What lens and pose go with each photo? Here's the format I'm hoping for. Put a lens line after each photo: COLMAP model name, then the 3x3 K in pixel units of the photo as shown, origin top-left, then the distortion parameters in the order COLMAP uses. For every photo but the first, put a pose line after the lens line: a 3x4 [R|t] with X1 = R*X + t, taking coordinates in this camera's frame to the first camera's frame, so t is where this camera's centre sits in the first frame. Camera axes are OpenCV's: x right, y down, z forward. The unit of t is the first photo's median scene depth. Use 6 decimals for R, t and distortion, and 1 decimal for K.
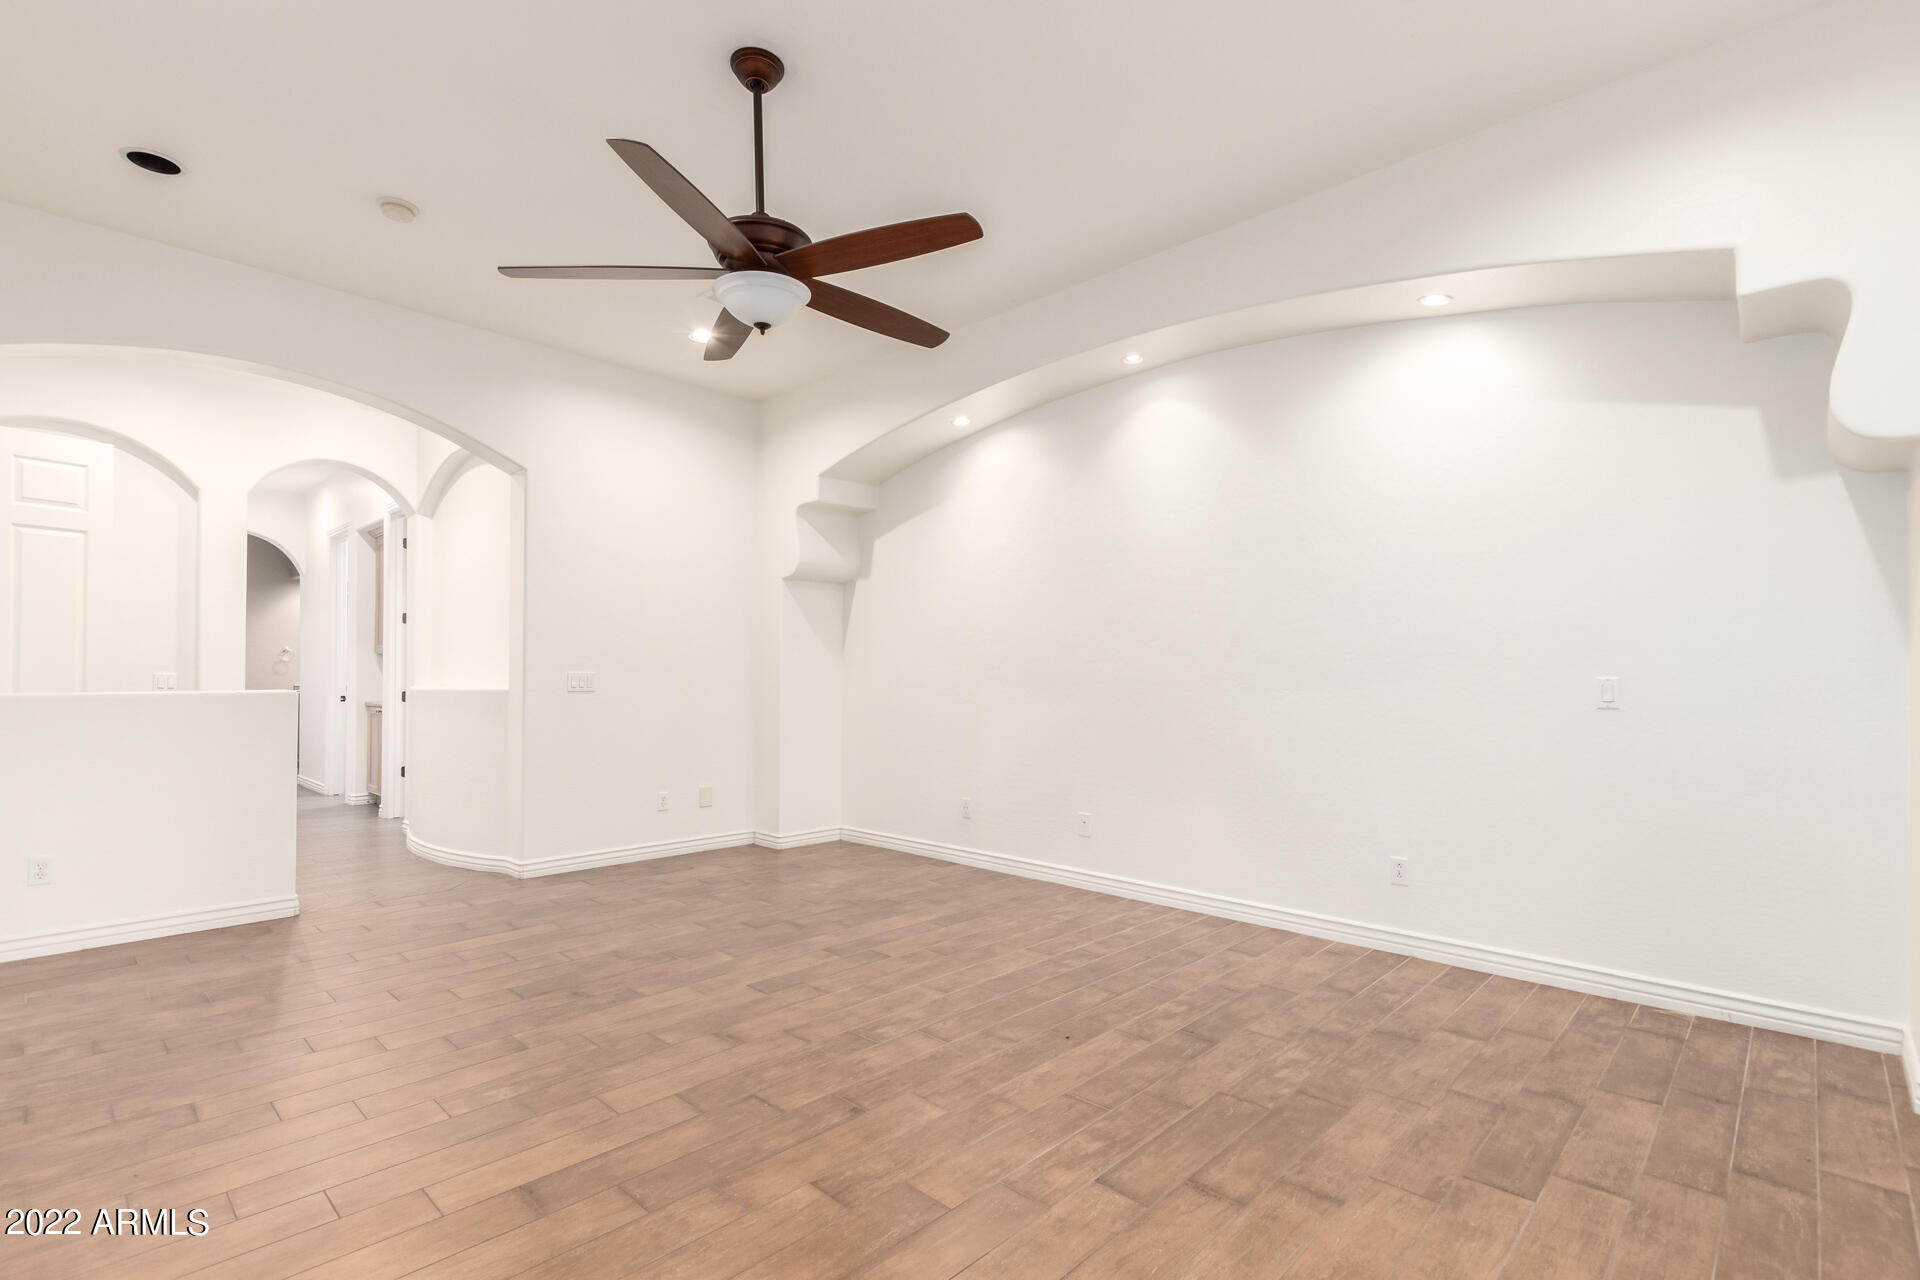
lens RADIAL K [[894.2, 0, 967.6], [0, 894.2, 668.3], [0, 0, 1]] dist [0.008945, 0.000052]
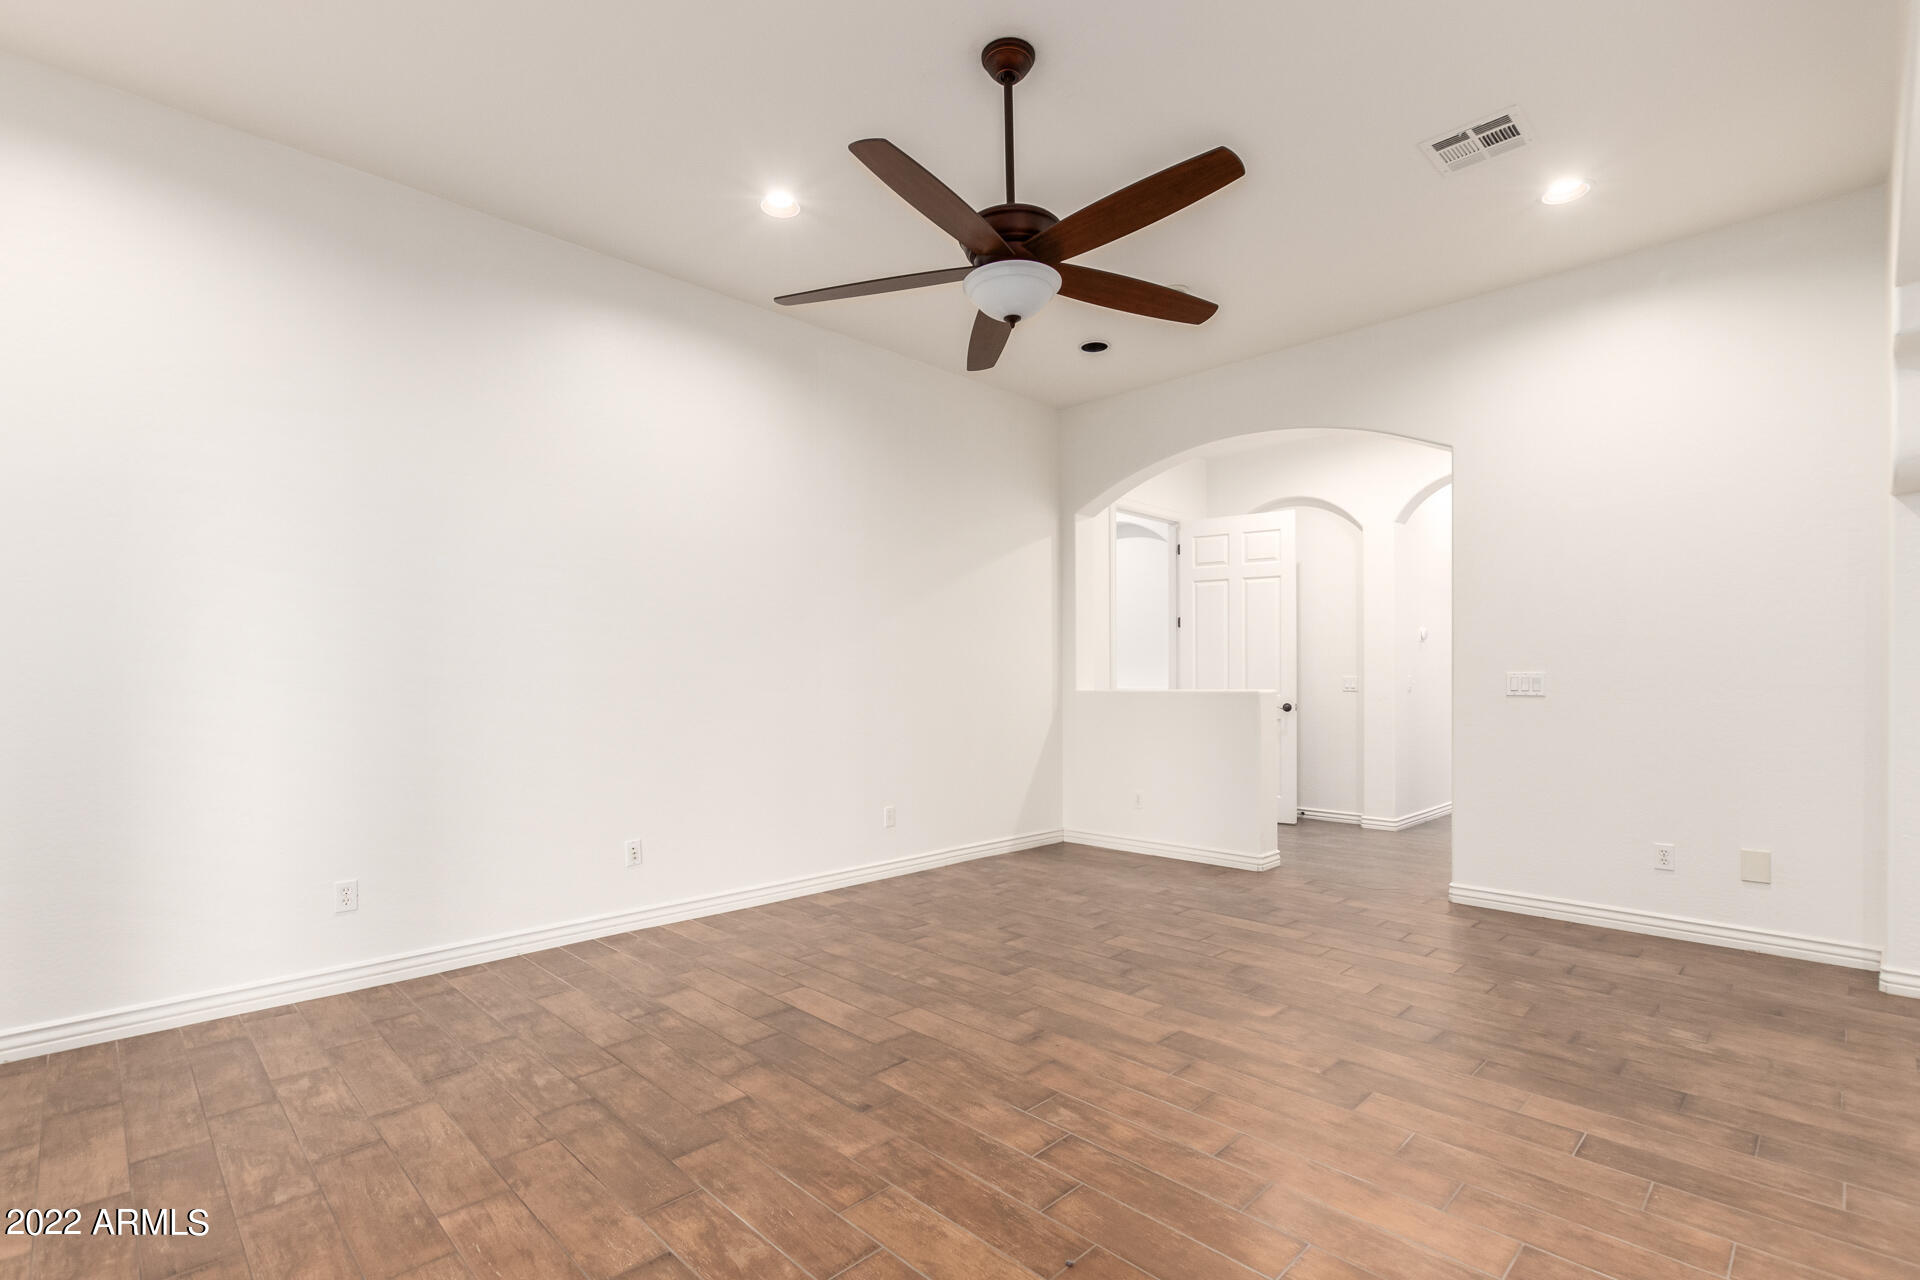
lens RADIAL K [[872.5, 0, 970.2], [0, 872.5, 655.0], [0, 0, 1]] dist [0.004739, 0.000473]
pose [[-0.031469, -0.036429, -0.998841, 0.799536], [0.014568, 0.999213, -0.036902, 0.018146], [0.999399, -0.015712, -0.030913, 1.053463]]
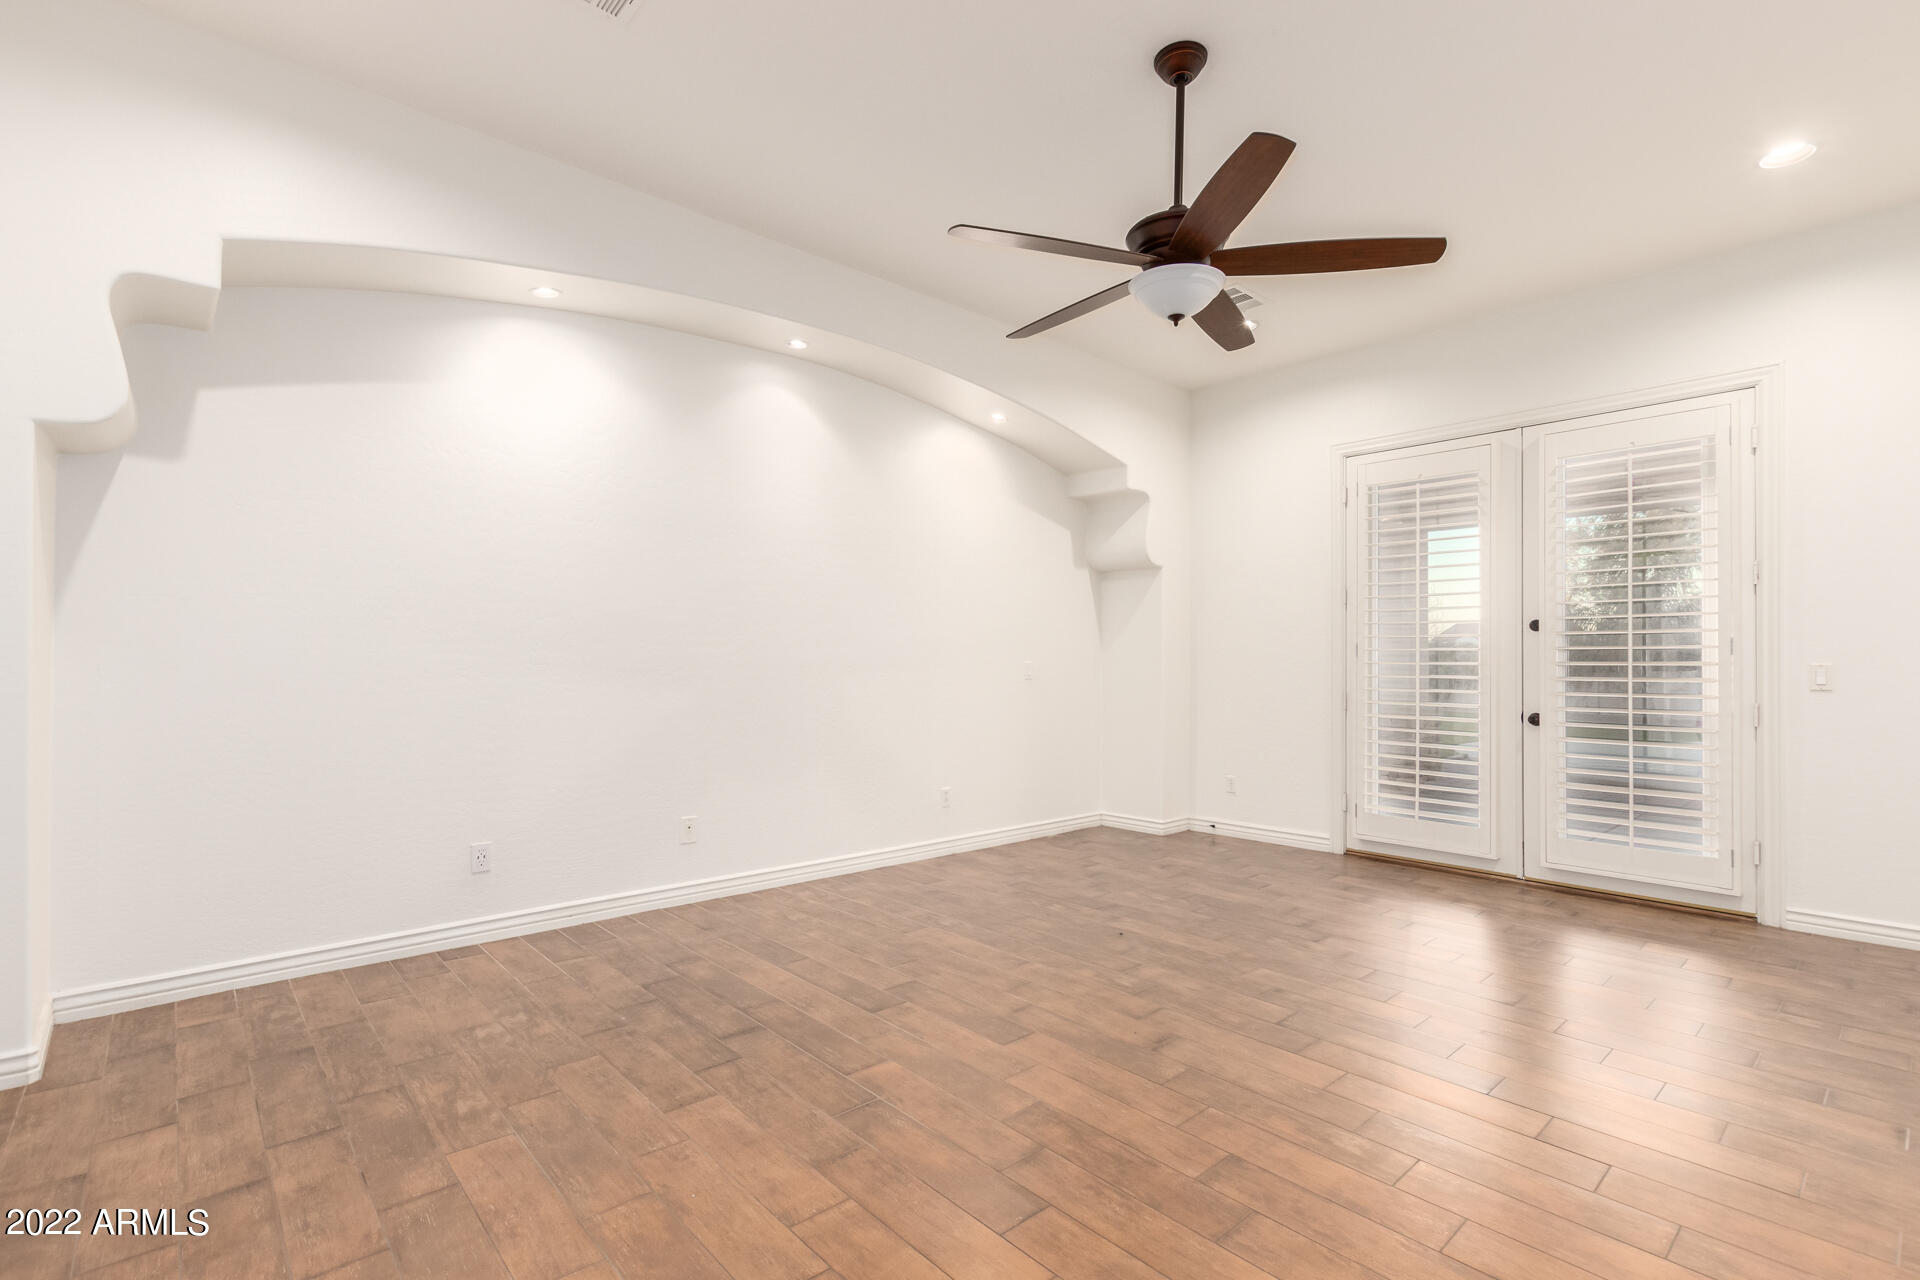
lens RADIAL K [[872.5, 0, 970.2], [0, 872.5, 655.0], [0, 0, 1]] dist [0.004739, 0.000473]
pose [[0.082228, 0.000574, 0.996613, -1.327127], [-0.014666, 0.999892, 0.000634, -0.000937], [-0.996506, -0.014668, 0.082227, 1.236300]]
